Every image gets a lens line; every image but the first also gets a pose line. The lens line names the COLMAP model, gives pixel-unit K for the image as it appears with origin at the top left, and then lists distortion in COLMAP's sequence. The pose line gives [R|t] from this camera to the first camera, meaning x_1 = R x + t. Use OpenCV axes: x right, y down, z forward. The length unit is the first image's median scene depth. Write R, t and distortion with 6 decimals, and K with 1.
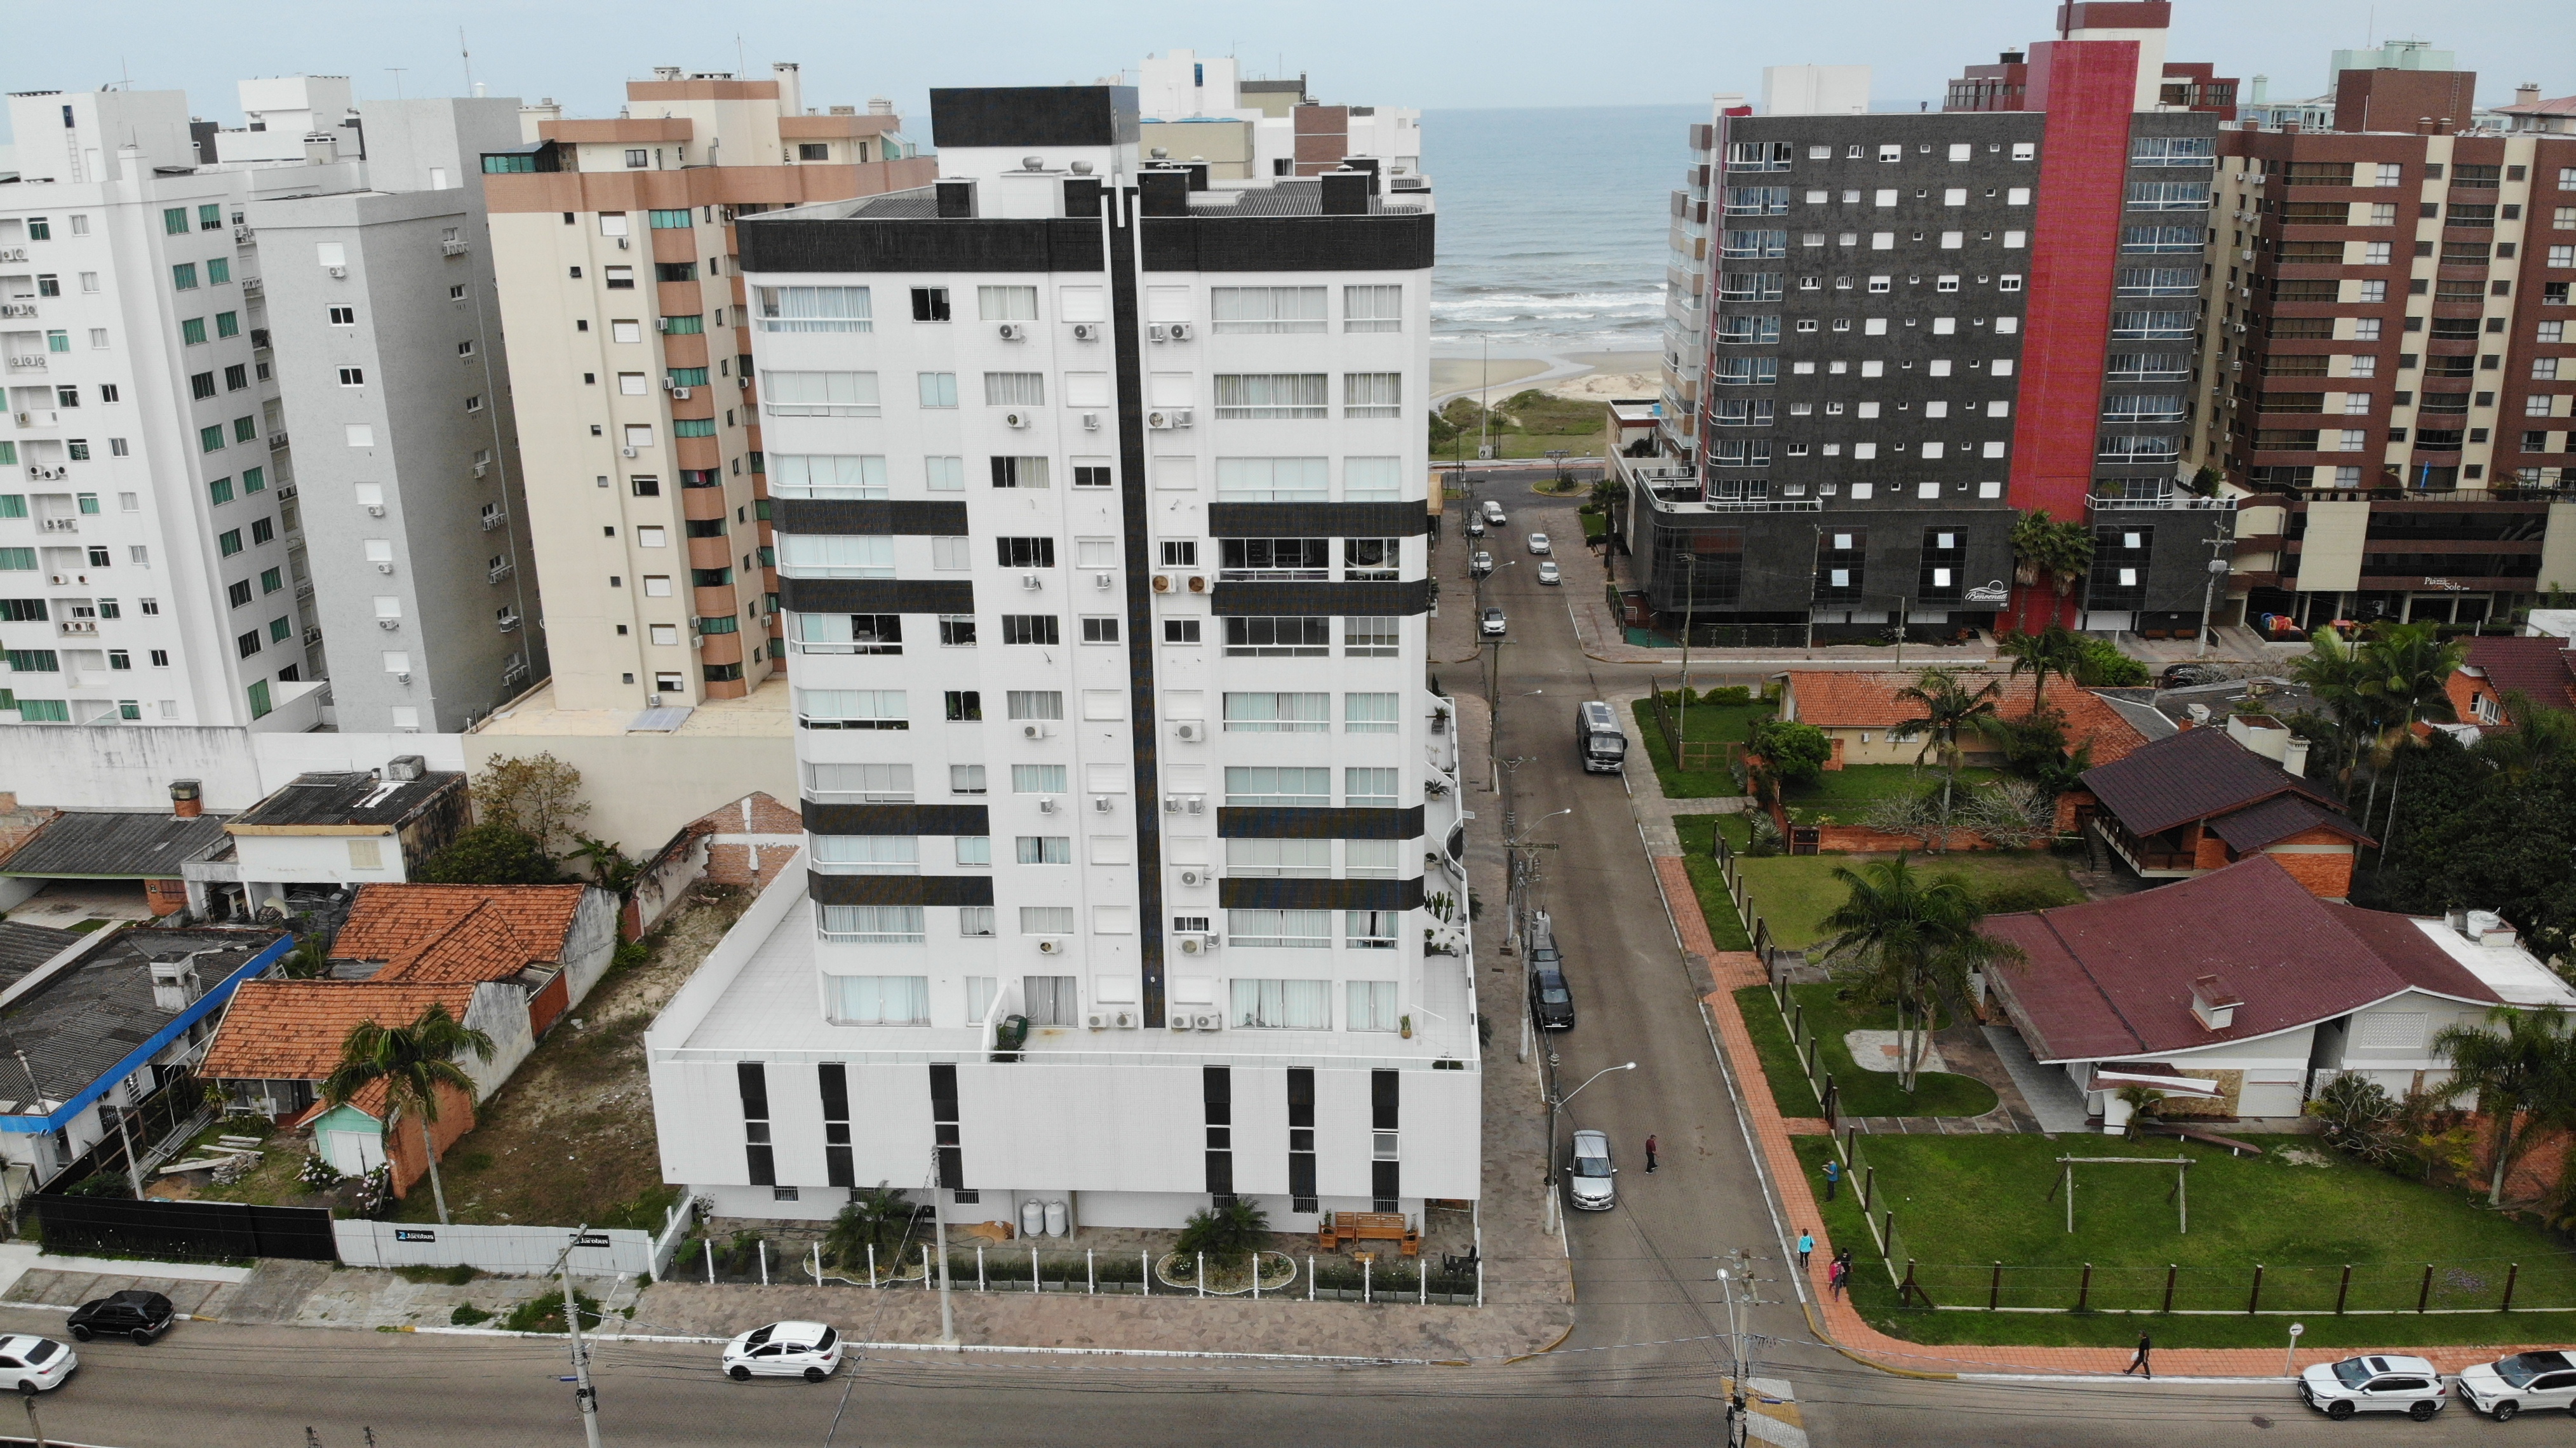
lens RADIAL K [[1893.6, 0, 1292.9], [0, 1893.6, 632.6], [0, 0, 1]] dist [0.075954, -0.170616]
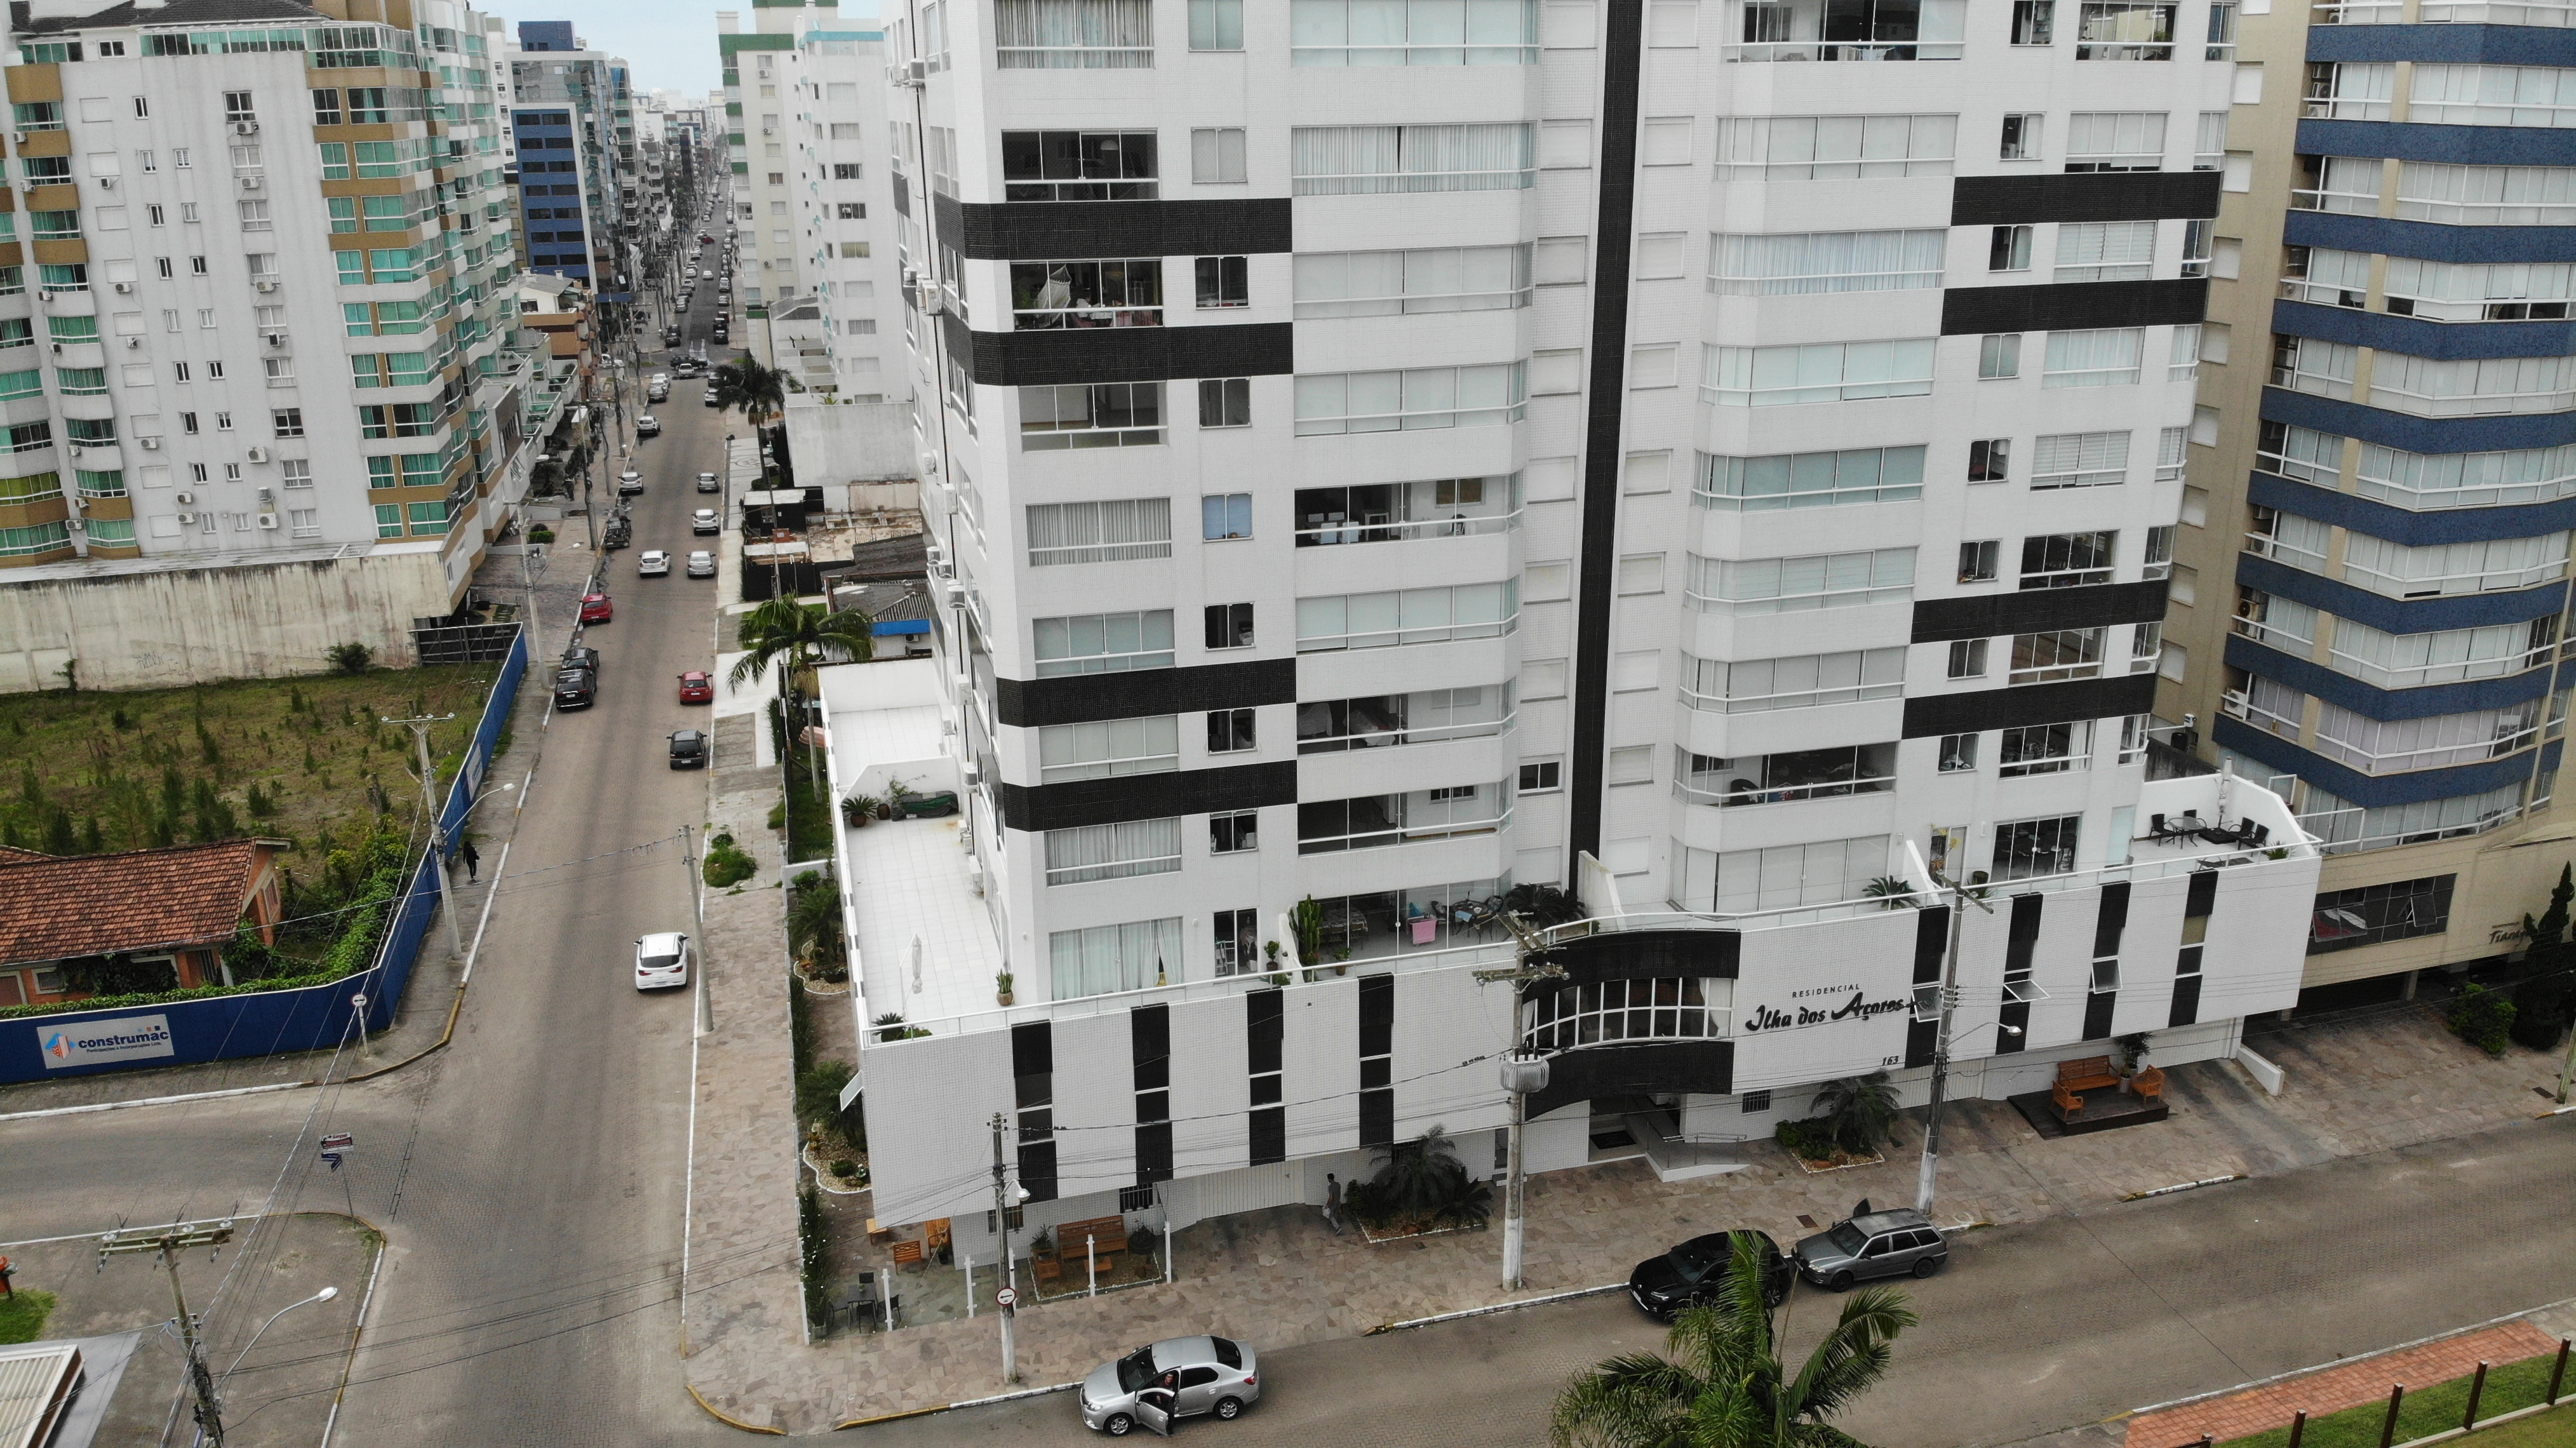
lens RADIAL K [[1858.4, 0, 1281.9], [0, 1858.4, 707.0], [0, 0, 1]] dist [0.154306, -0.349435]
pose [[0.325607, 0.300659, -0.896429, 0.627342], [-0.245584, 0.942448, 0.226891, -0.066936], [0.913055, 0.146271, 0.380705, 0.749066]]
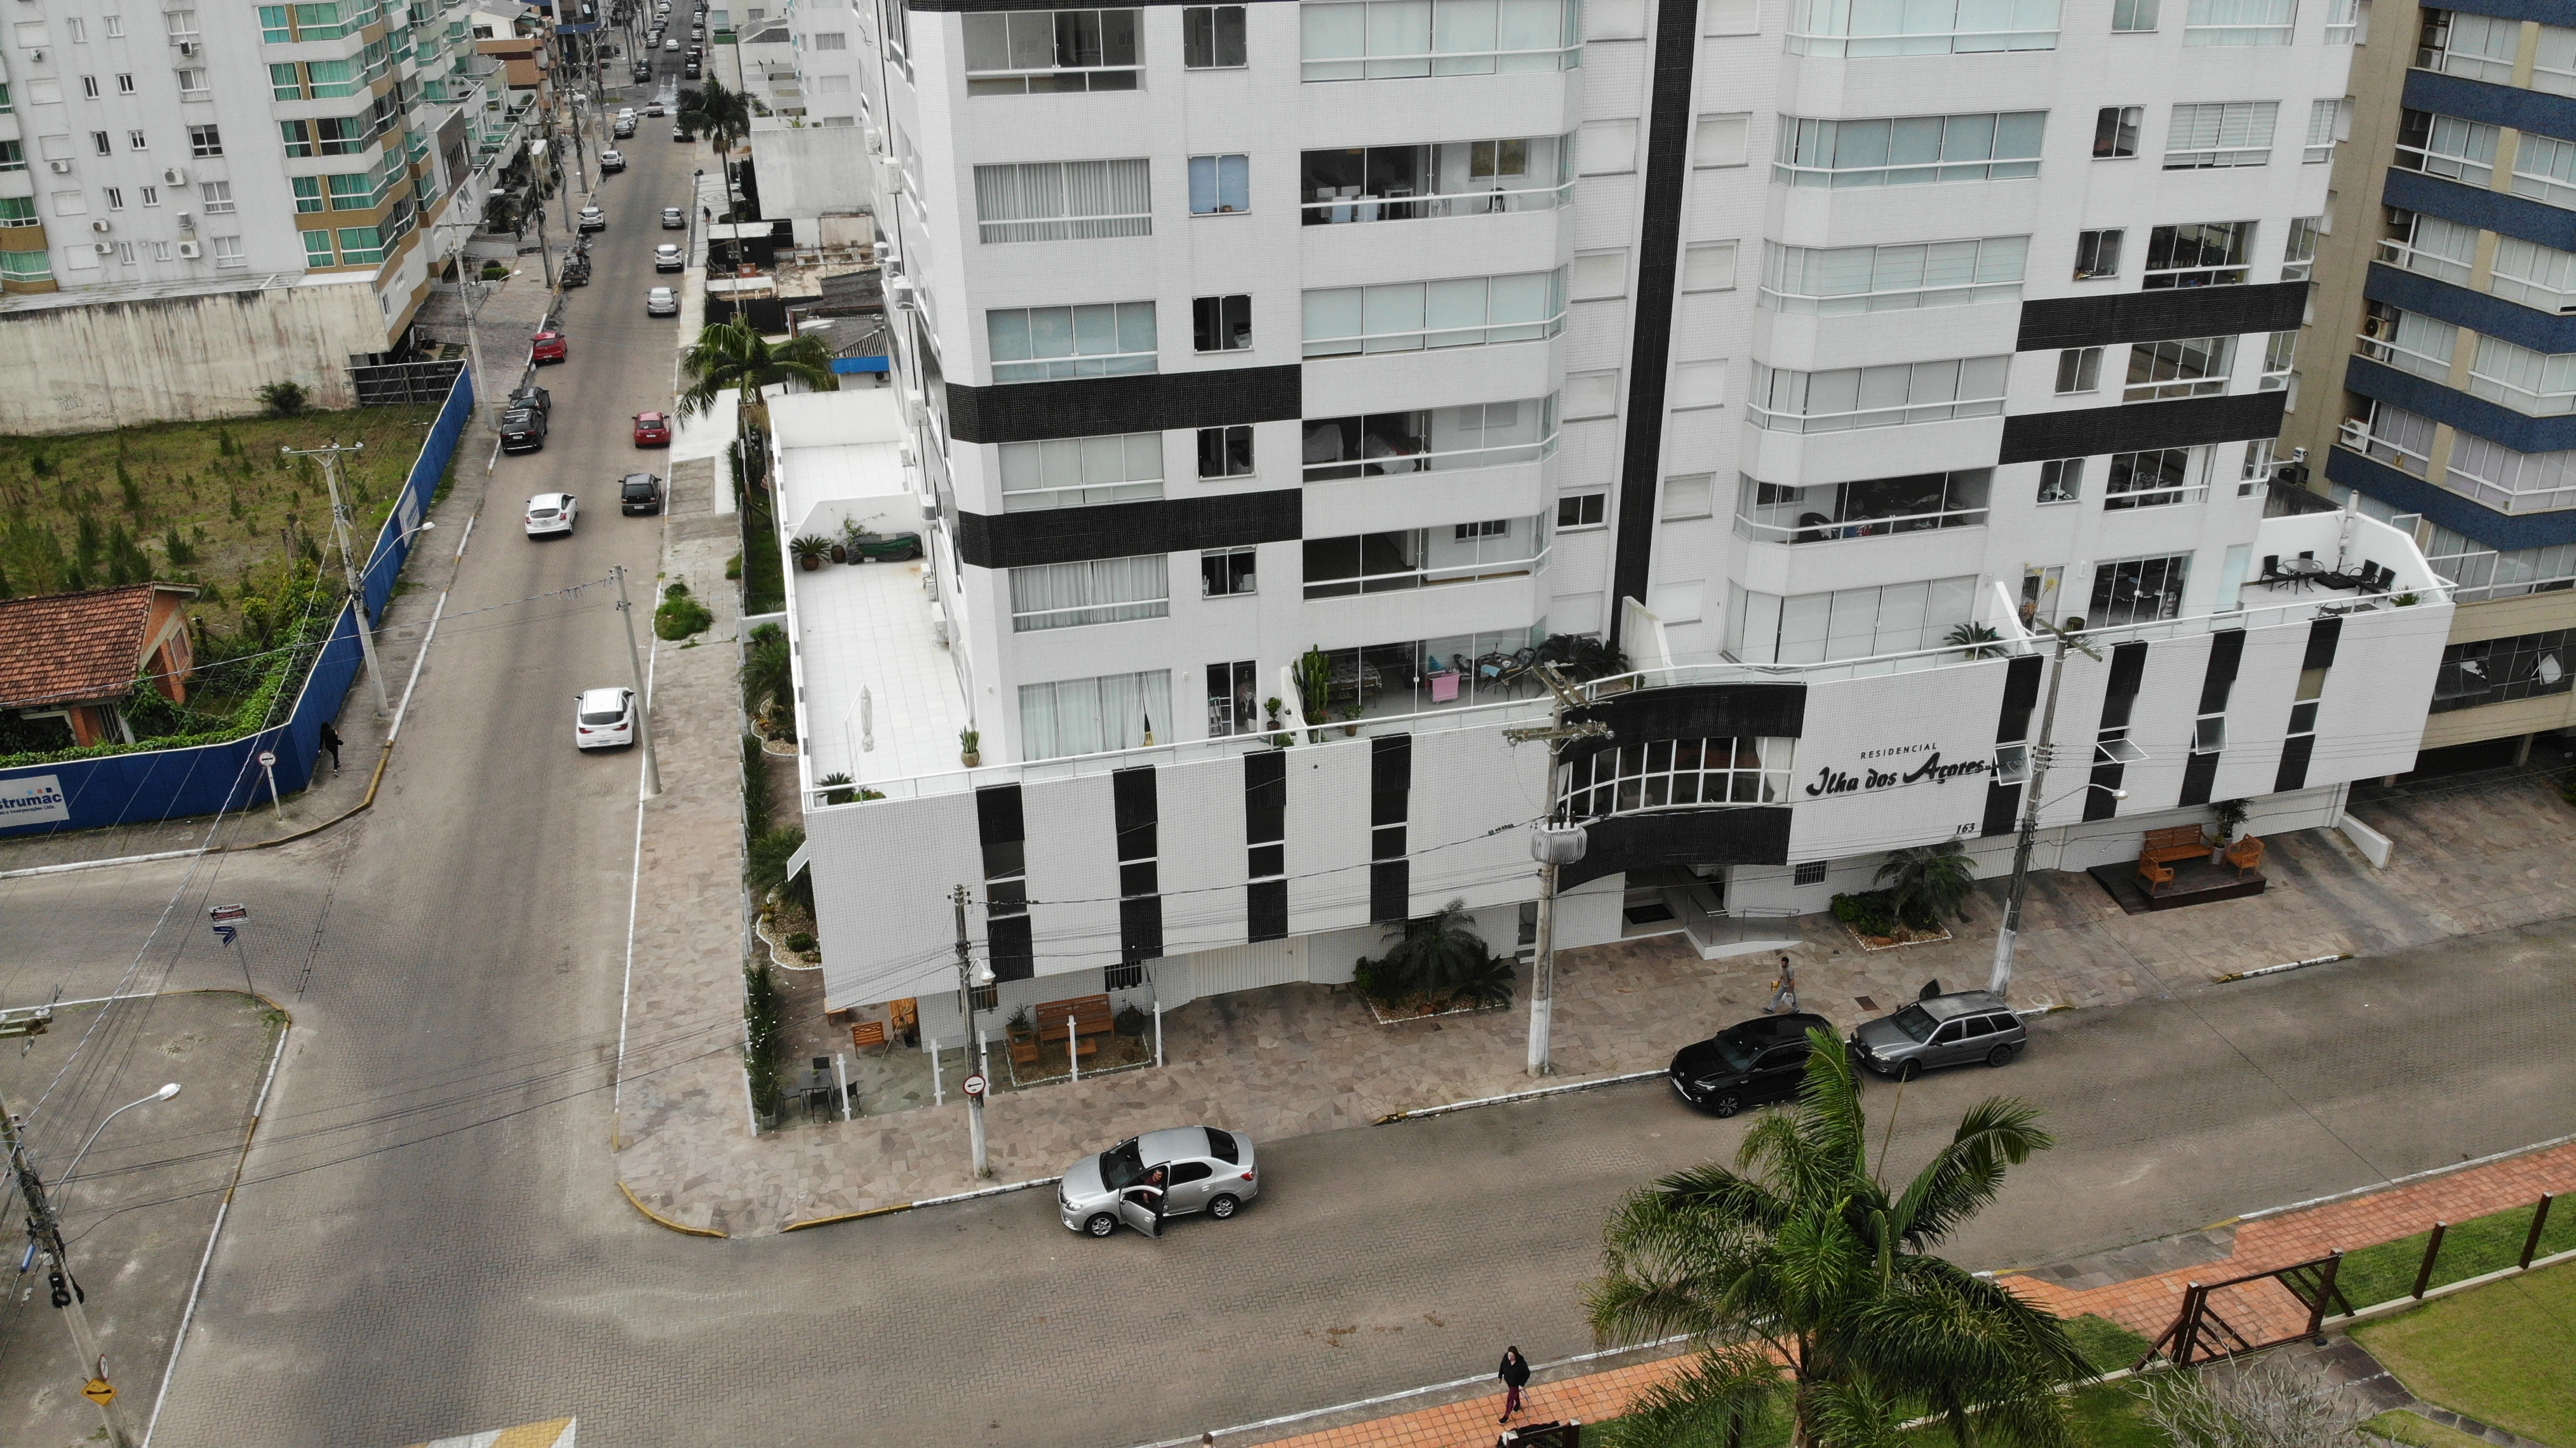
lens RADIAL K [[1862.3, 0, 1282.8], [0, 1862.3, 713.8], [0, 0, 1]] dist [0.119565, -0.252440]
pose [[0.322788, 0.410252, -0.852937, 0.557229], [-0.246912, 0.906470, 0.342558, -0.032479], [0.913697, 0.100027, 0.393894, 0.784216]]
